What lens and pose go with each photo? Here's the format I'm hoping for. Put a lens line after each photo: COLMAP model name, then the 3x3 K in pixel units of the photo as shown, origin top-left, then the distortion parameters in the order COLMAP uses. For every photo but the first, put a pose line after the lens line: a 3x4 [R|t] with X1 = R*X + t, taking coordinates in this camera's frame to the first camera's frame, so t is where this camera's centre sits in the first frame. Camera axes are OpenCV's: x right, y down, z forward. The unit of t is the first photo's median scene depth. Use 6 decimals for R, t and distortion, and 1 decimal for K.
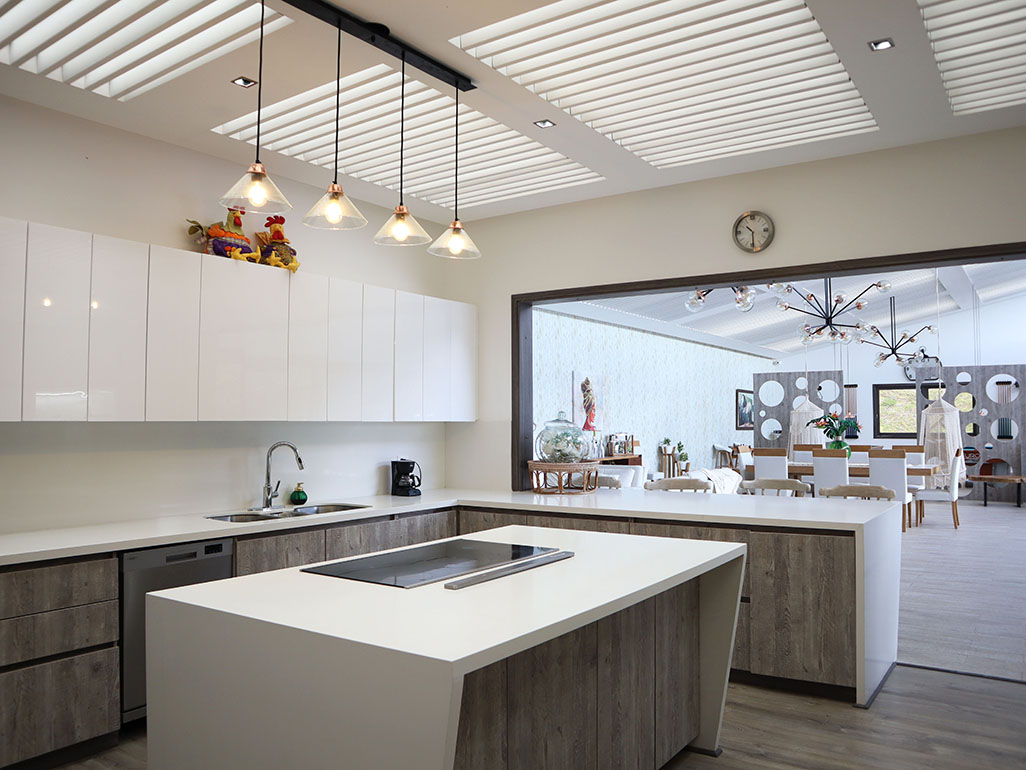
lens RADIAL K [[808.3, 0, 513.0], [0, 808.3, 385.0], [0, 0, 1]] dist [-0.128692, 0.002509]
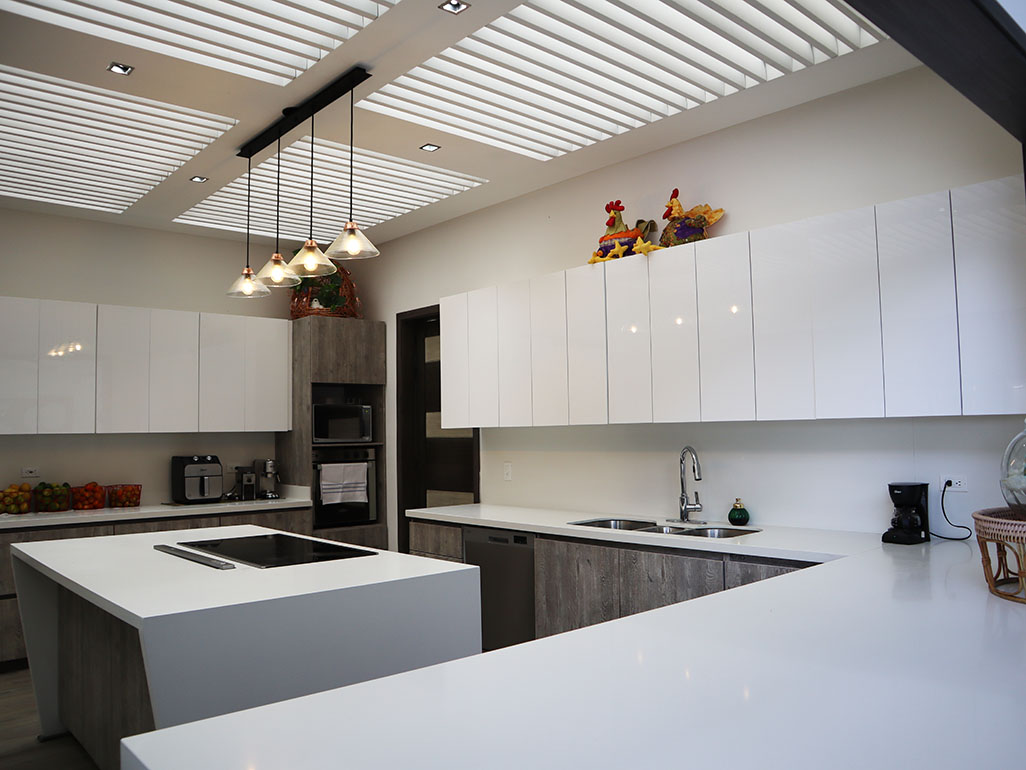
lens RADIAL K [[808.3, 0, 513.0], [0, 808.3, 385.0], [0, 0, 1]] dist [-0.128692, 0.002509]
pose [[-0.226070, -0.039439, -0.973312, 0.741663], [0.063958, 0.996423, -0.055231, 0.050623], [0.972009, -0.074737, -0.222739, 1.253626]]
